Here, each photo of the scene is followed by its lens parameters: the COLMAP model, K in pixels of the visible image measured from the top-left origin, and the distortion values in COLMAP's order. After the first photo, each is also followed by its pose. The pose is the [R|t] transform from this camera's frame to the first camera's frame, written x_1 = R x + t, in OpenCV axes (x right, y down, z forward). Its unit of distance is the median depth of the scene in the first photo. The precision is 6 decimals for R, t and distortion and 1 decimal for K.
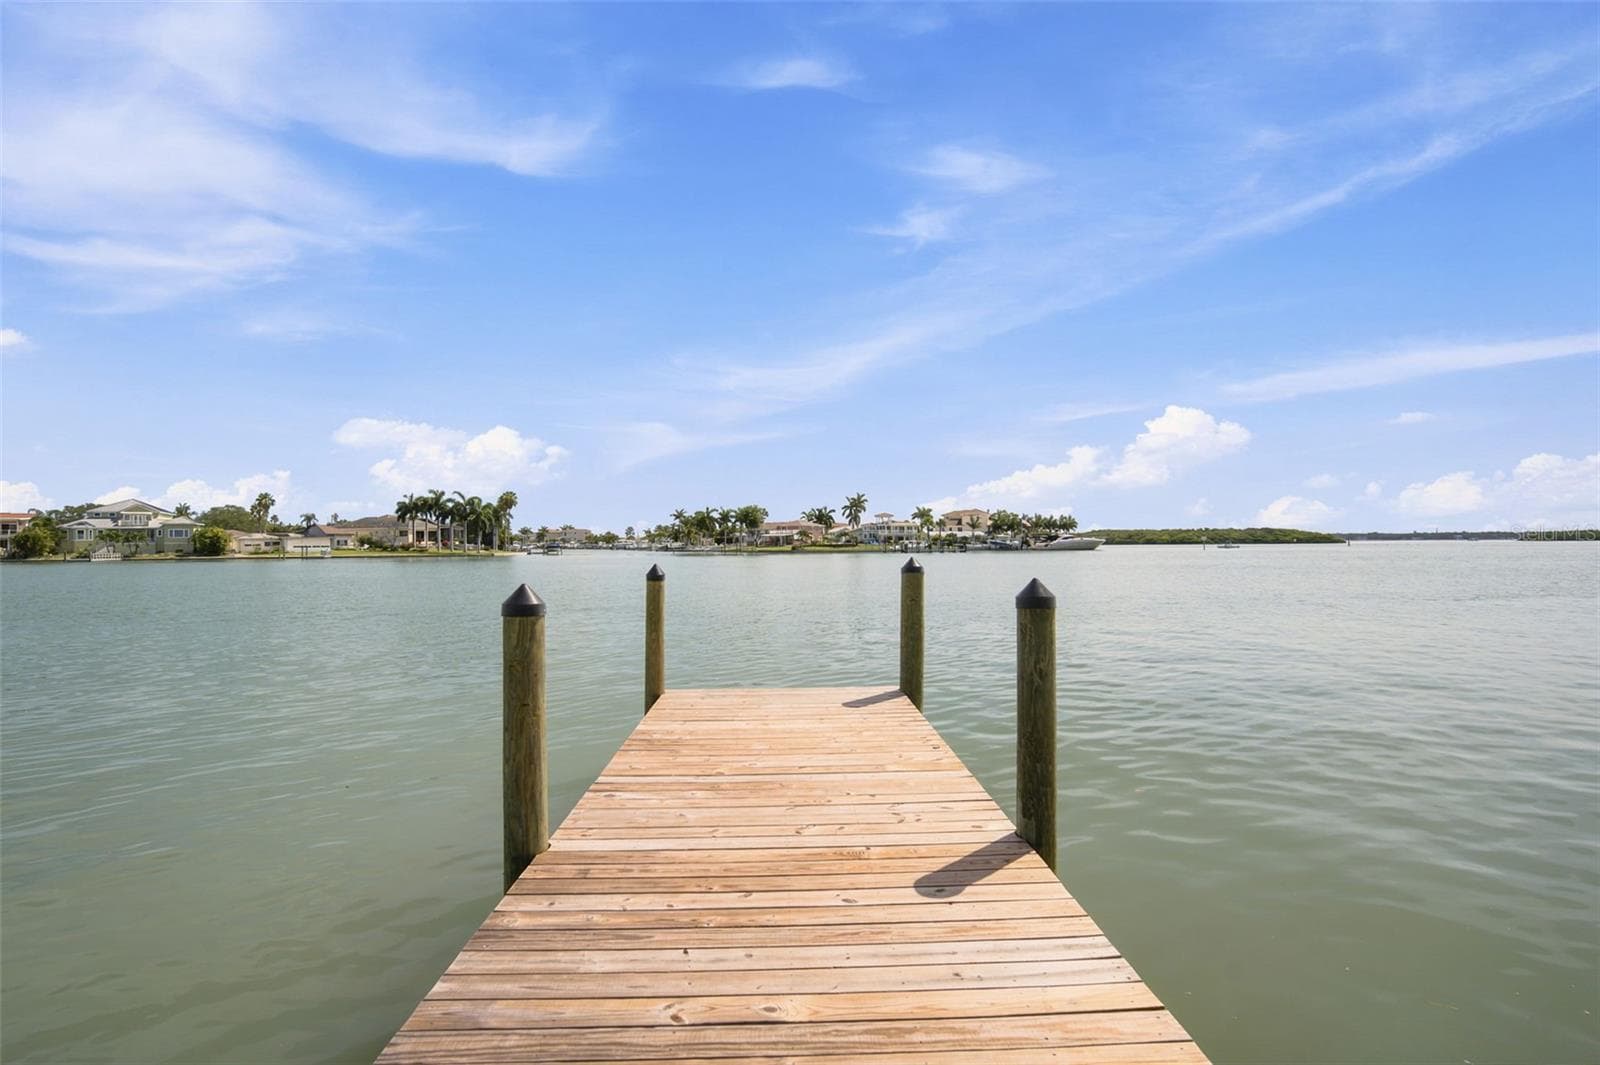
lens RADIAL K [[696.5, 0, 800.0], [0, 696.5, 532.5], [0, 0, 1]] dist [-0.008981, 0.000825]
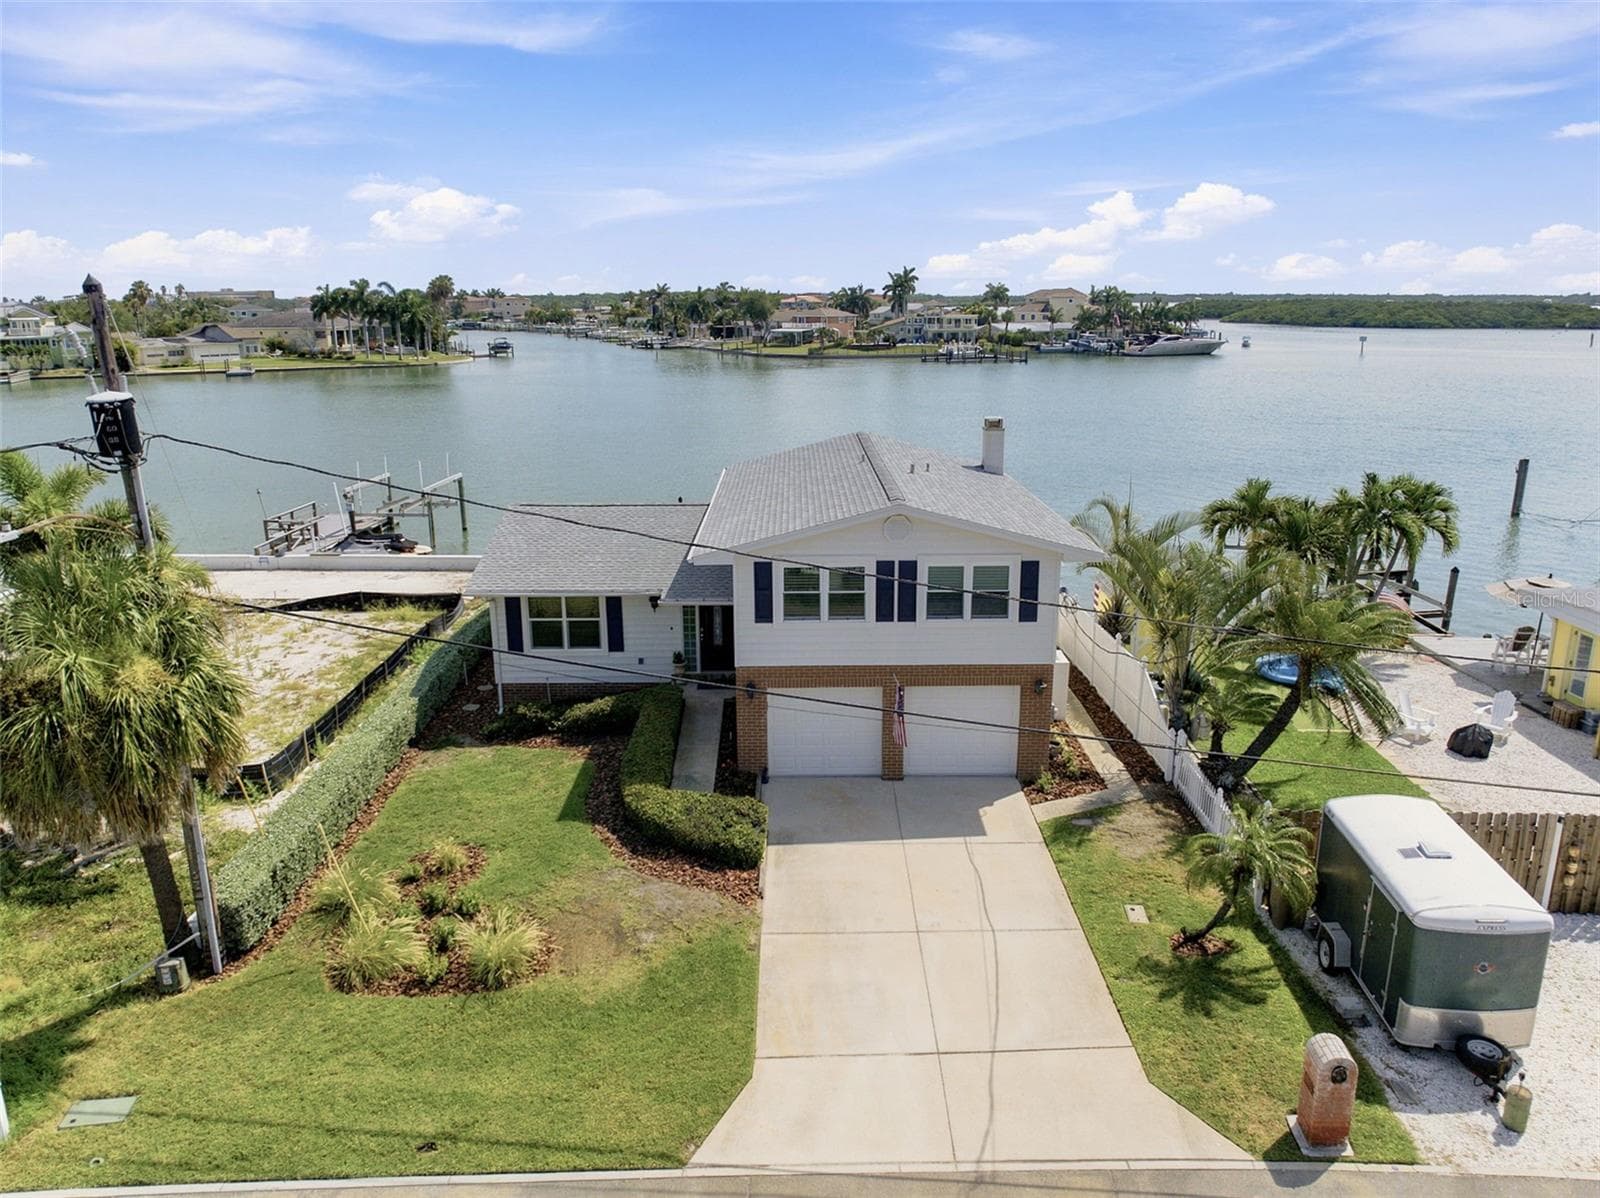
lens RADIAL K [[1128.7, 0, 805.7], [0, 1128.7, 590.1], [0, 0, 1]] dist [-0.028505, -0.020671]
pose [[0.999393, 0.008403, -0.033820, 0.030574], [0.000802, 0.964684, 0.263407, -0.055374], [0.034839, -0.263274, 0.964092, -0.299007]]
